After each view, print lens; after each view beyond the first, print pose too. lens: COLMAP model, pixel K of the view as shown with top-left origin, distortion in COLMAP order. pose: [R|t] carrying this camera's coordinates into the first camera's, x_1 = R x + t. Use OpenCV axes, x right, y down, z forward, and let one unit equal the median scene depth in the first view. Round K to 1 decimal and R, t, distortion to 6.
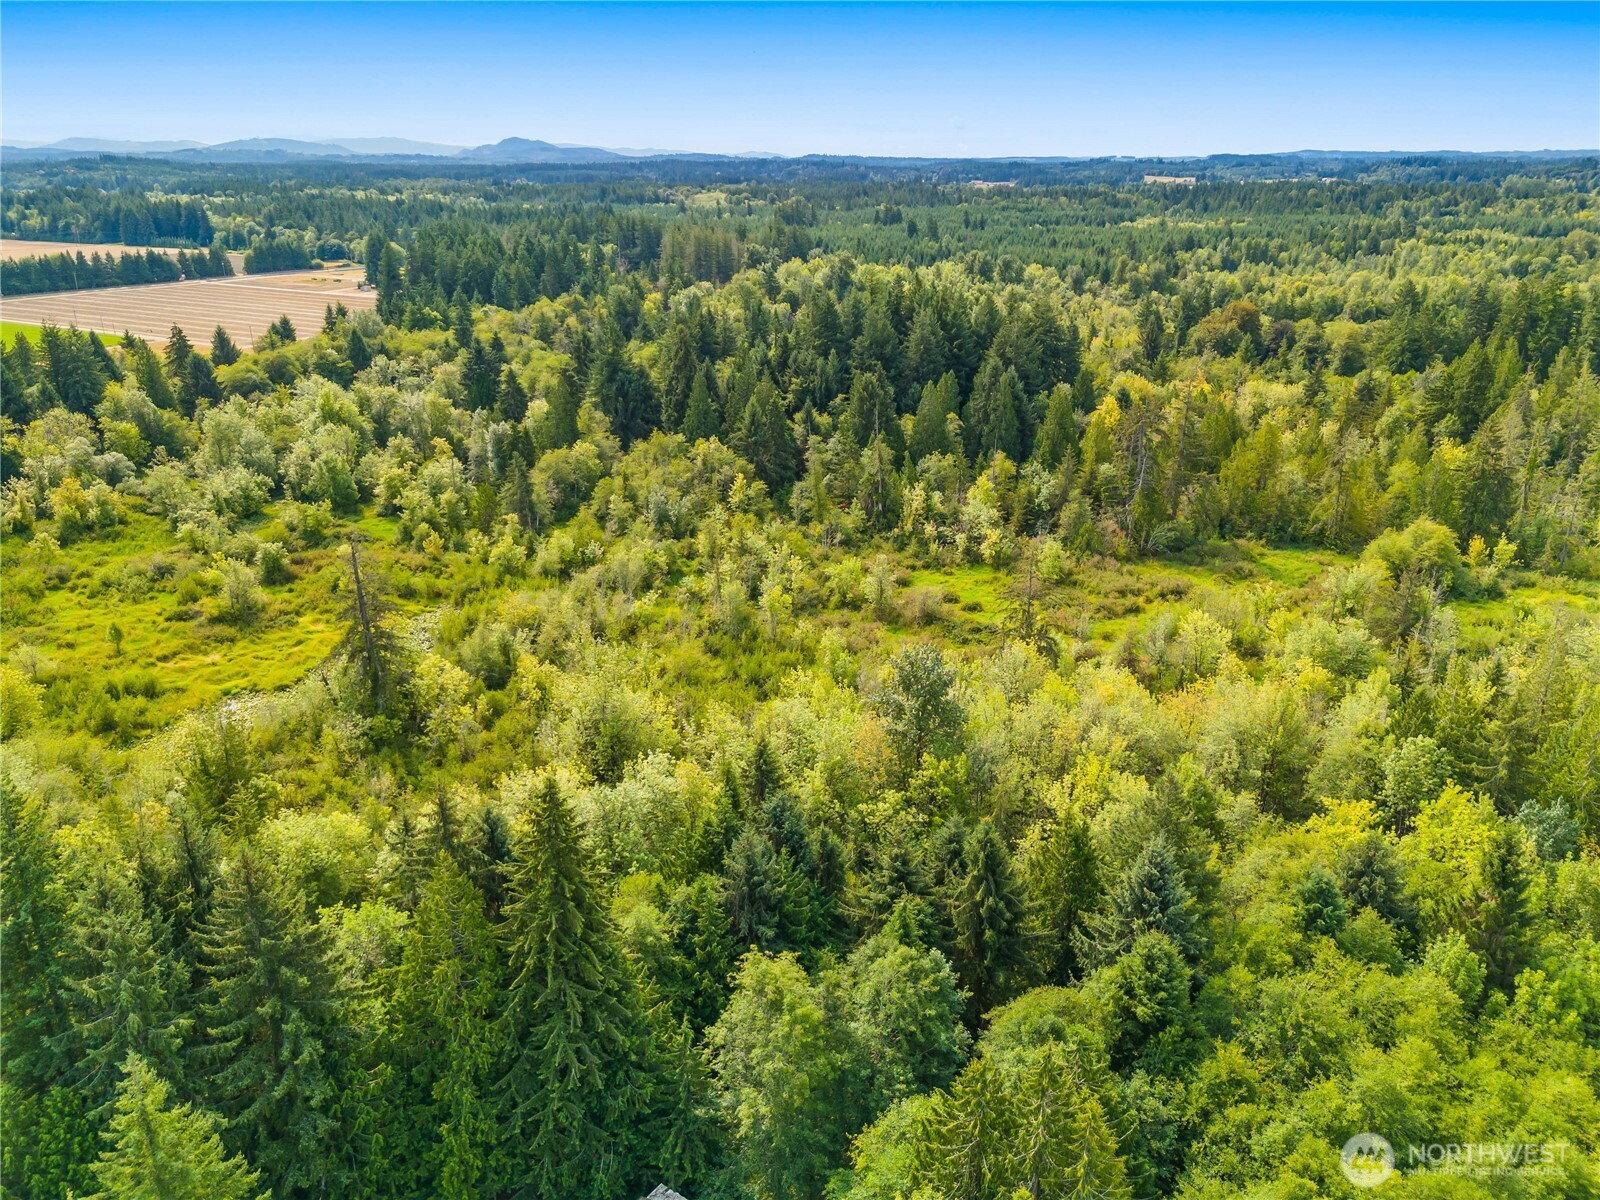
lens RADIAL K [[1176.8, 0, 794.4], [0, 1176.8, 600.4], [0, 0, 1]] dist [0.068114, -0.062956]
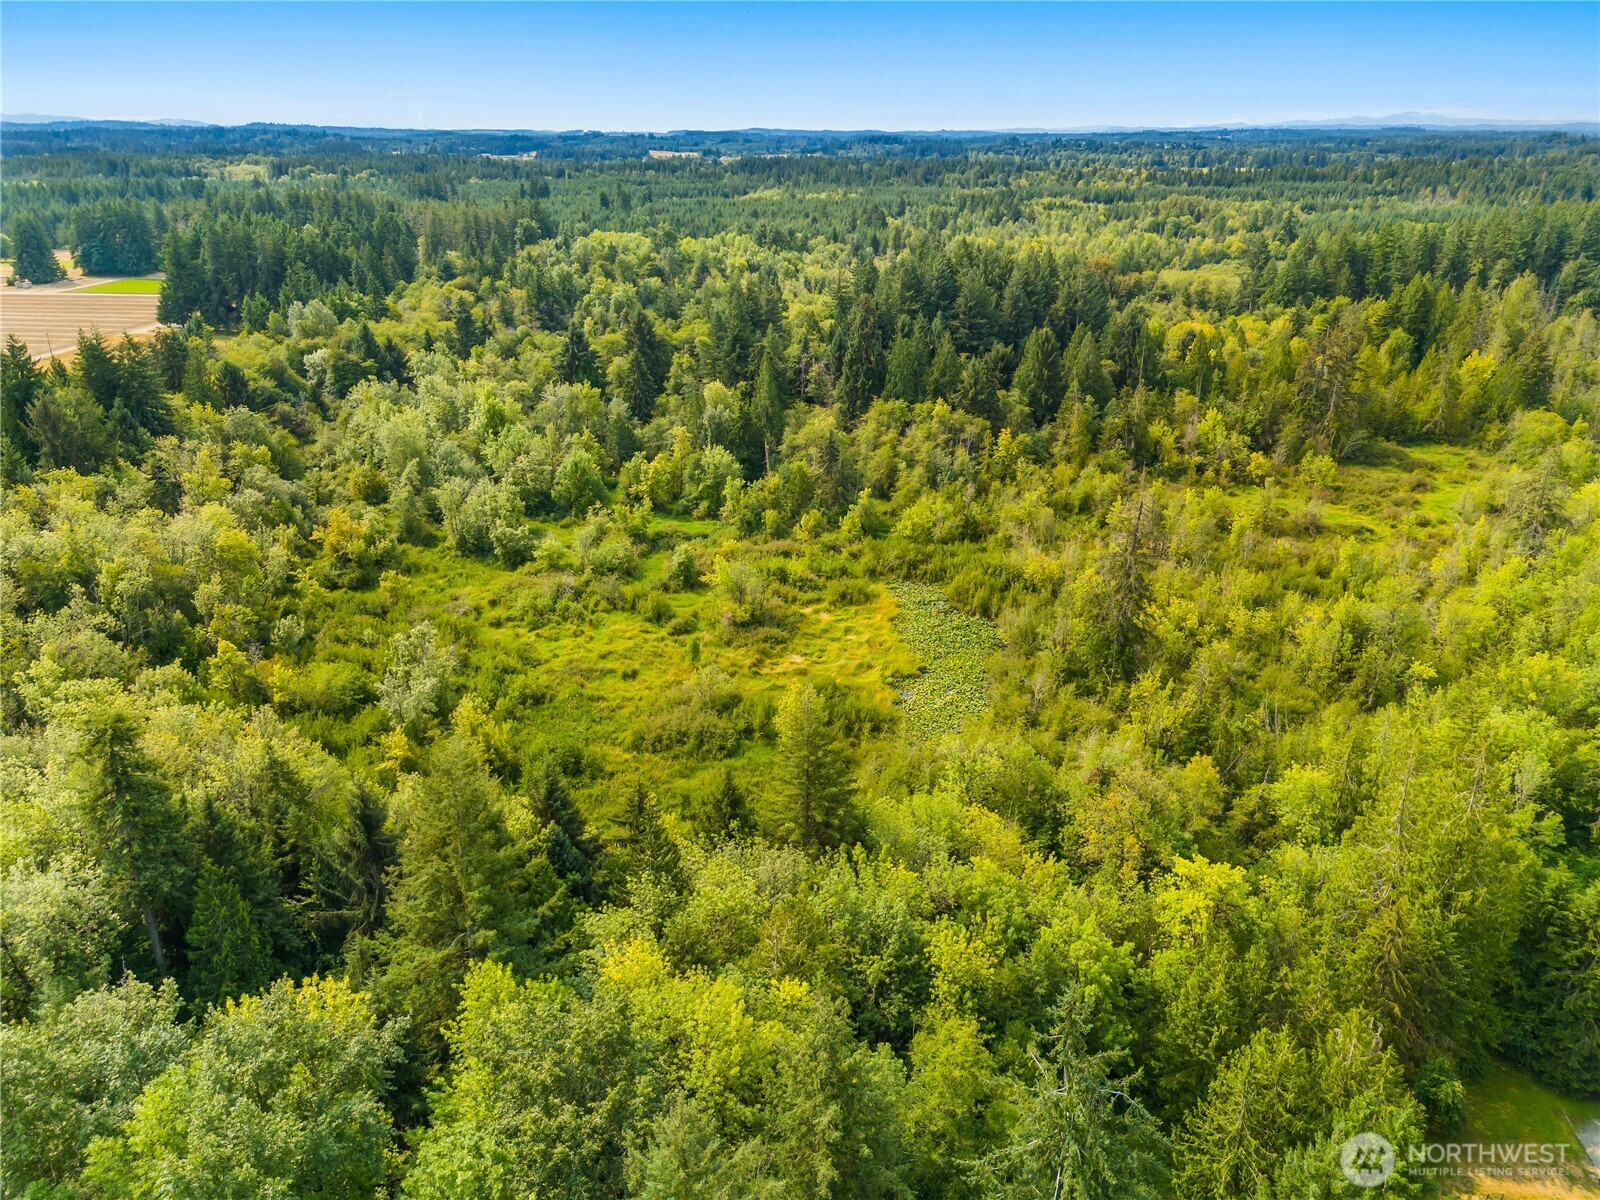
lens RADIAL K [[1176.8, 0, 799.0], [0, 1176.8, 605.6], [0, 0, 1]] dist [0.068114, -0.062956]
pose [[0.905505, -0.151967, 0.396191, -0.580010], [0.142702, 0.988348, 0.052951, -0.028038], [-0.399621, 0.008590, 0.916640, 0.080255]]
